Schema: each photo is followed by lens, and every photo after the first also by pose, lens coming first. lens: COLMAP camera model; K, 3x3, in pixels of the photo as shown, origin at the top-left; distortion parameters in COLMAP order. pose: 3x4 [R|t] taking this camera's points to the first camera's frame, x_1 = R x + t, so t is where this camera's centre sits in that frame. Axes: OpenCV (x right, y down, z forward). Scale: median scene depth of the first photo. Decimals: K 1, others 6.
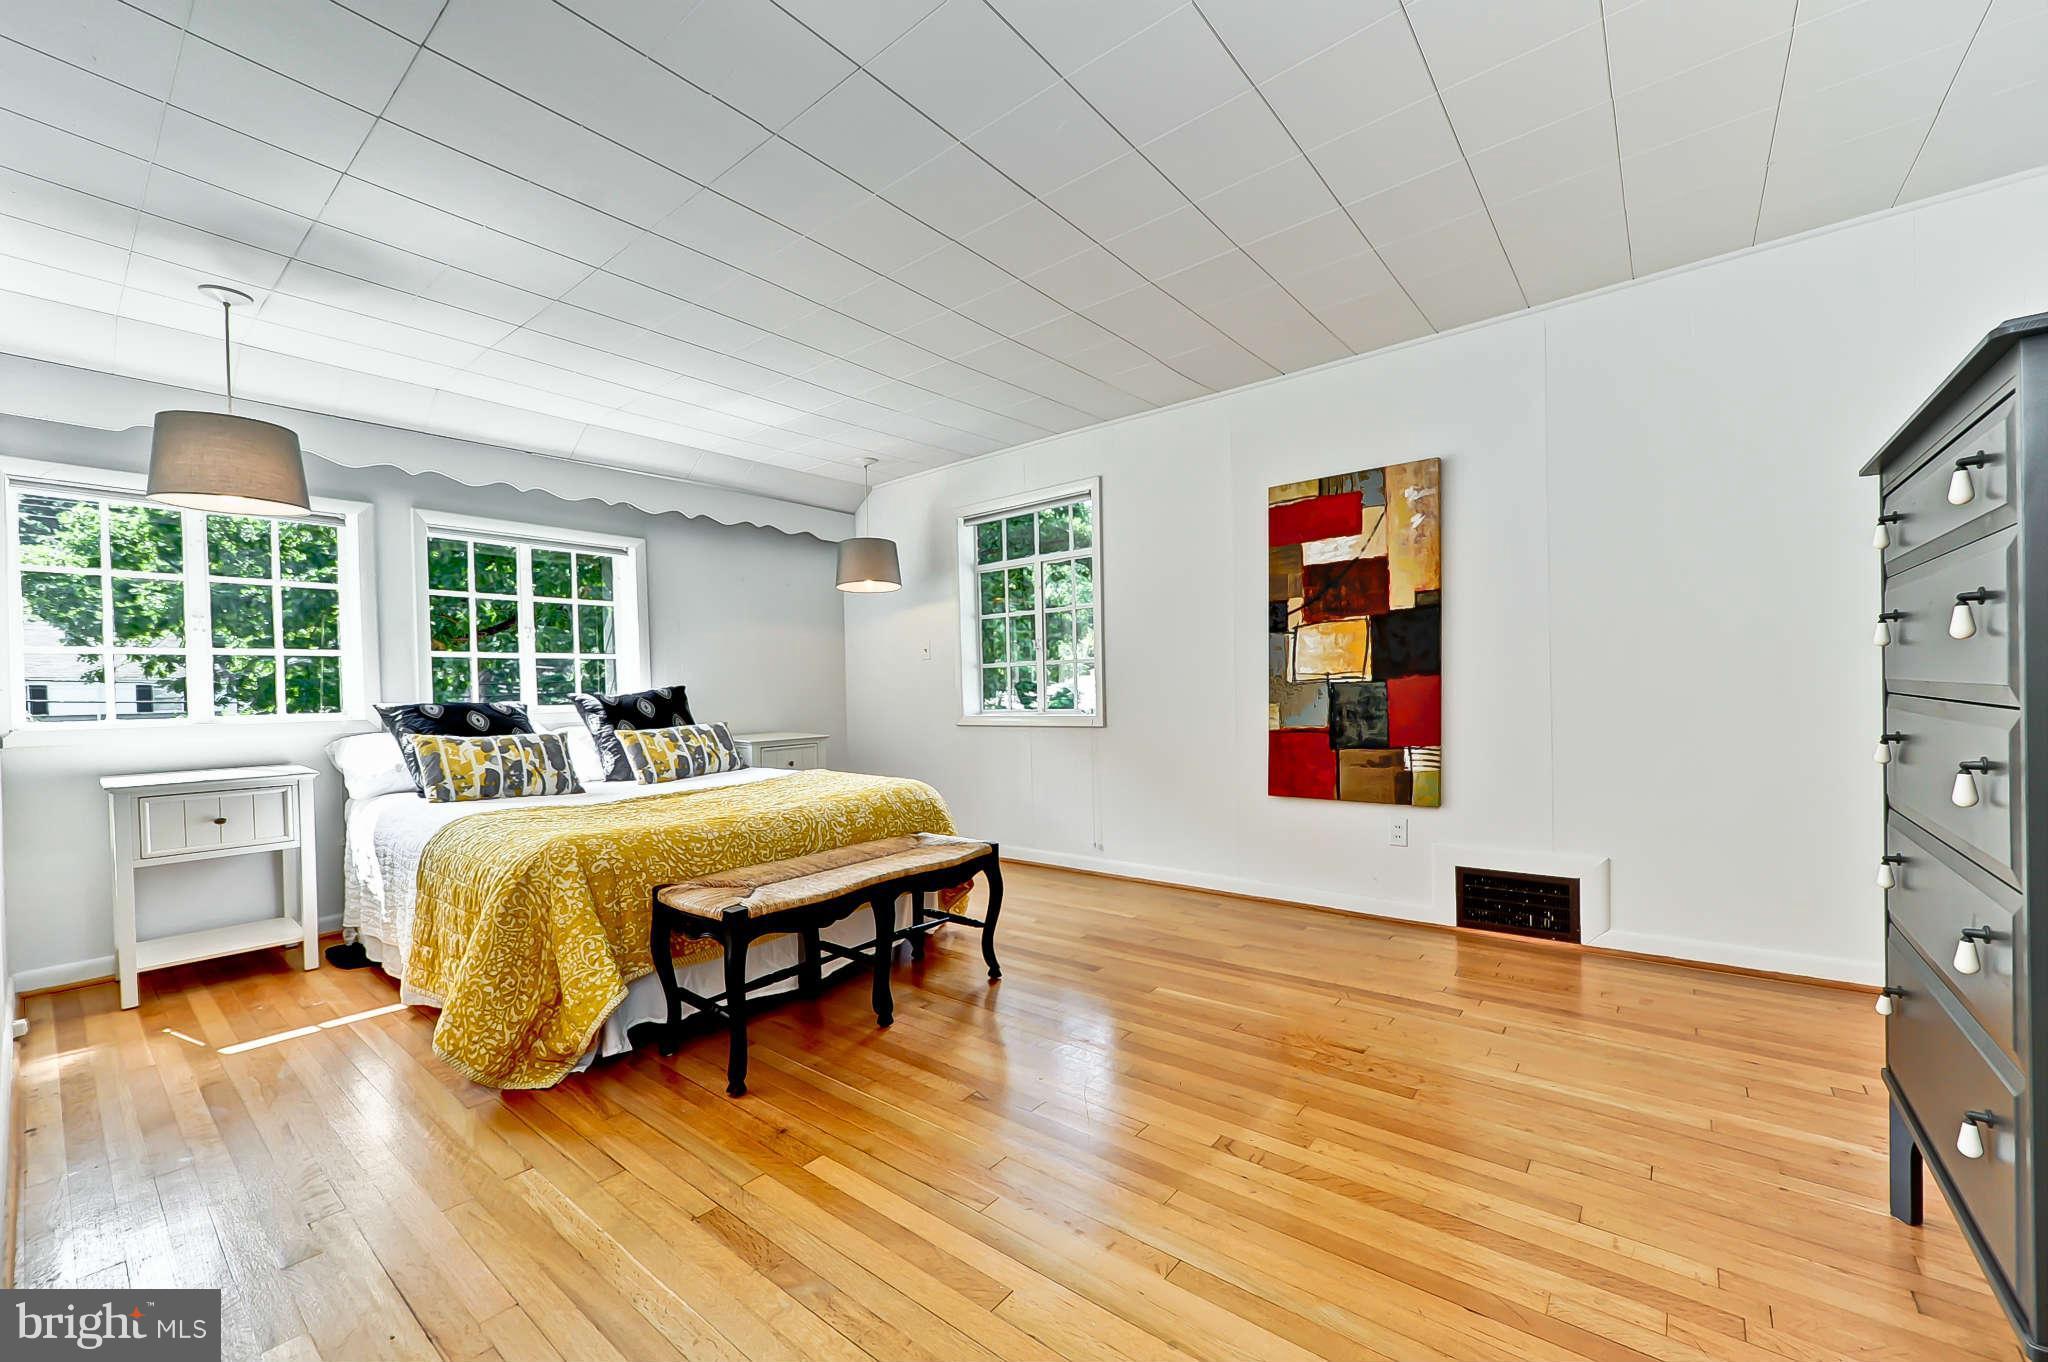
lens RADIAL K [[801.6, 0, 1017.4], [0, 801.6, 697.4], [0, 0, 1]] dist [0.003803, 0.000240]
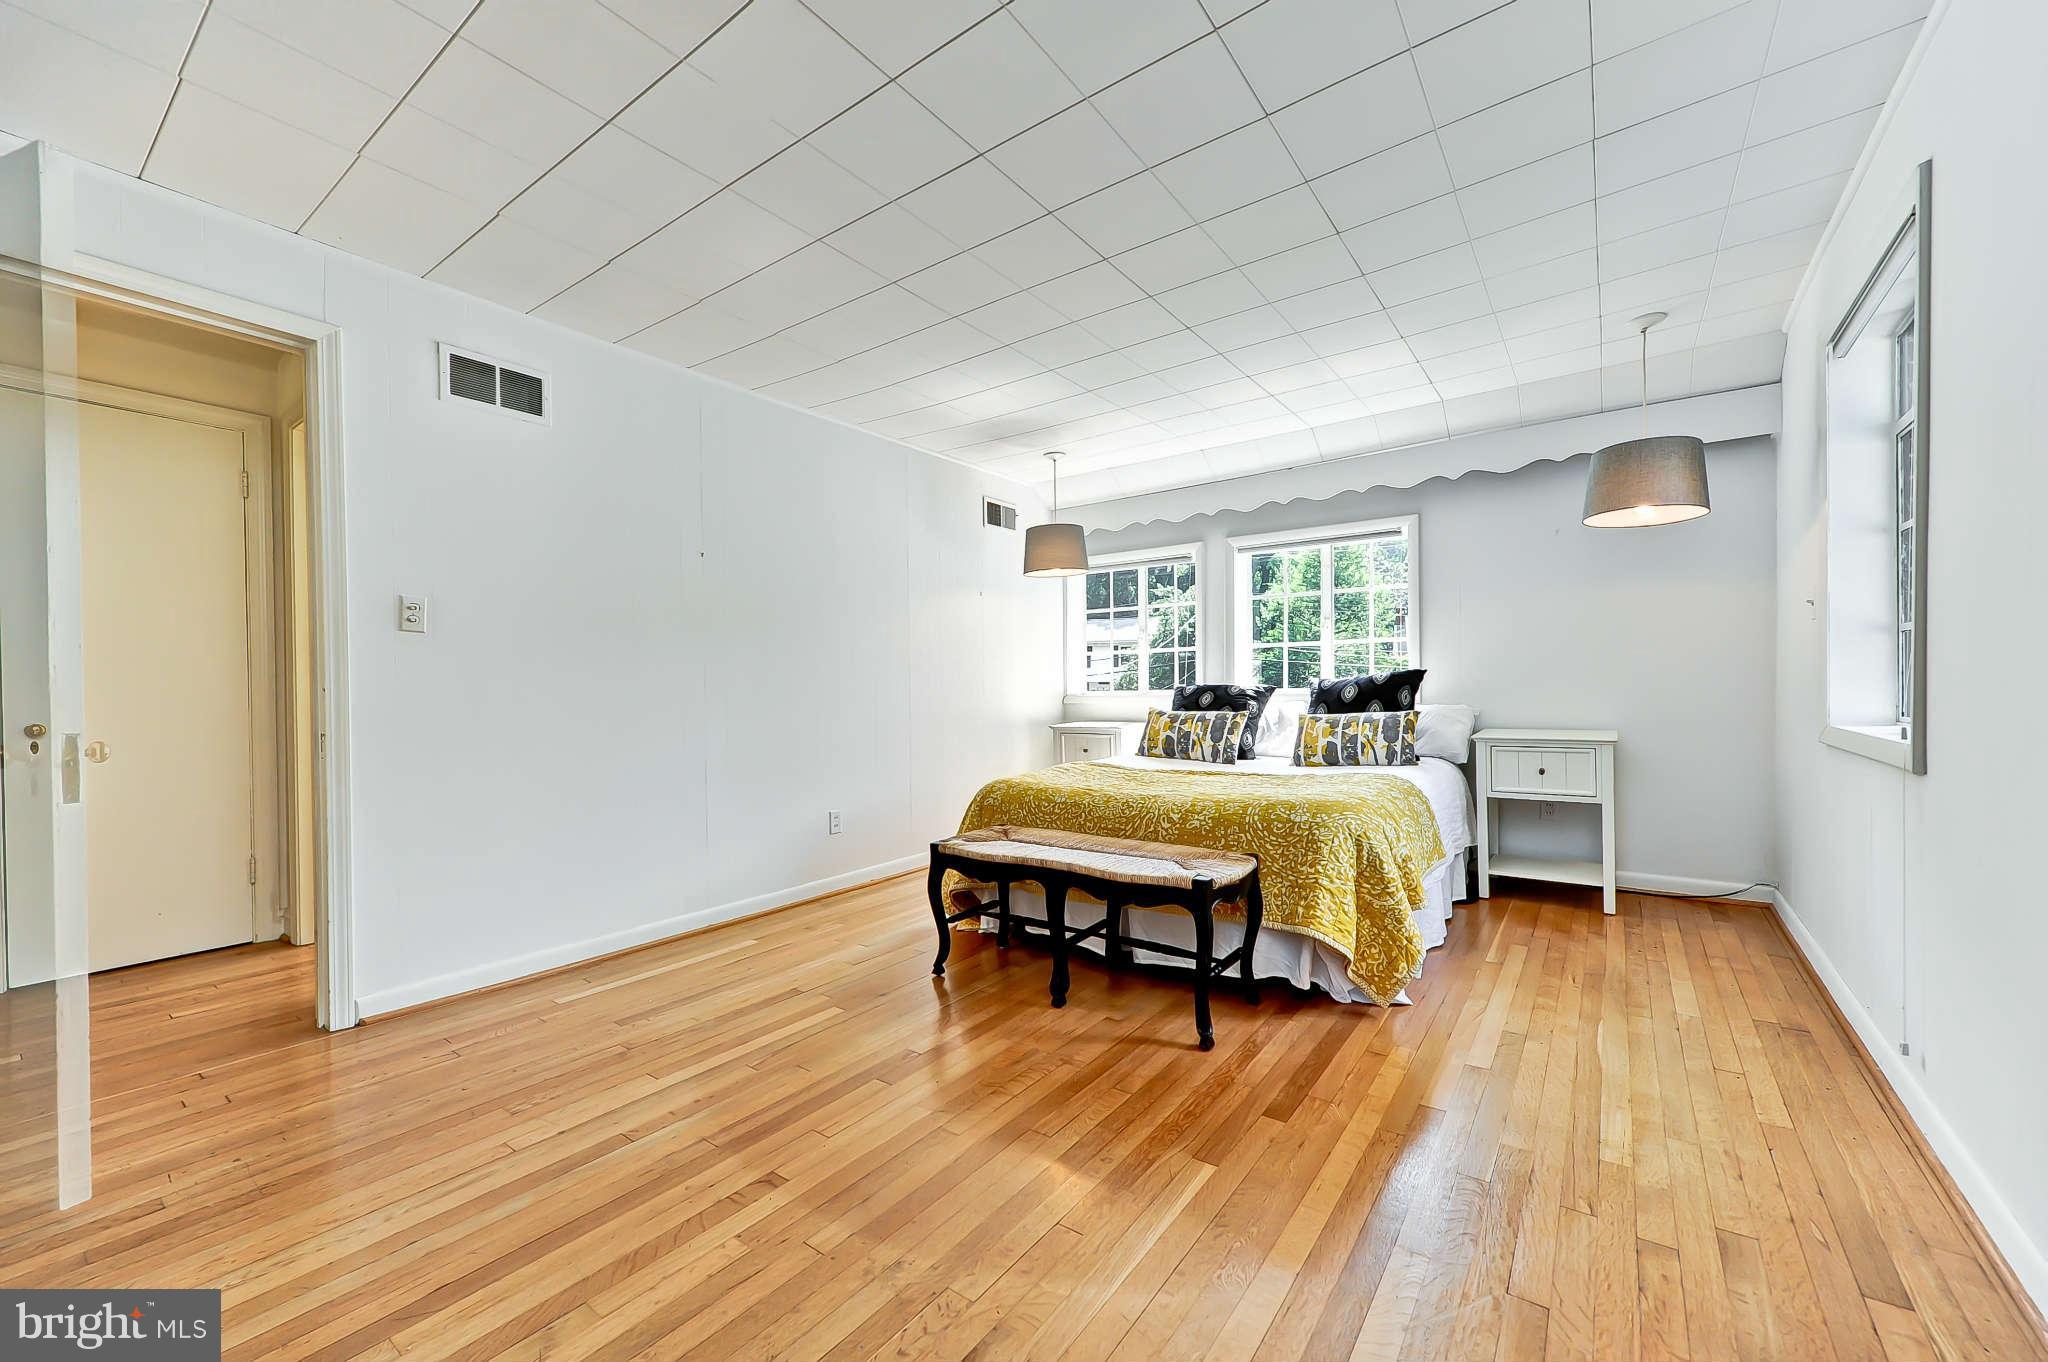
lens RADIAL K [[801.6, 0, 1017.4], [0, 801.6, 697.4], [0, 0, 1]] dist [0.003803, 0.000240]
pose [[0.041726, 0.036577, -0.998459, 0.654338], [0.002766, 0.999322, 0.036724, -0.023863], [0.999125, -0.004294, 0.041596, 0.687441]]
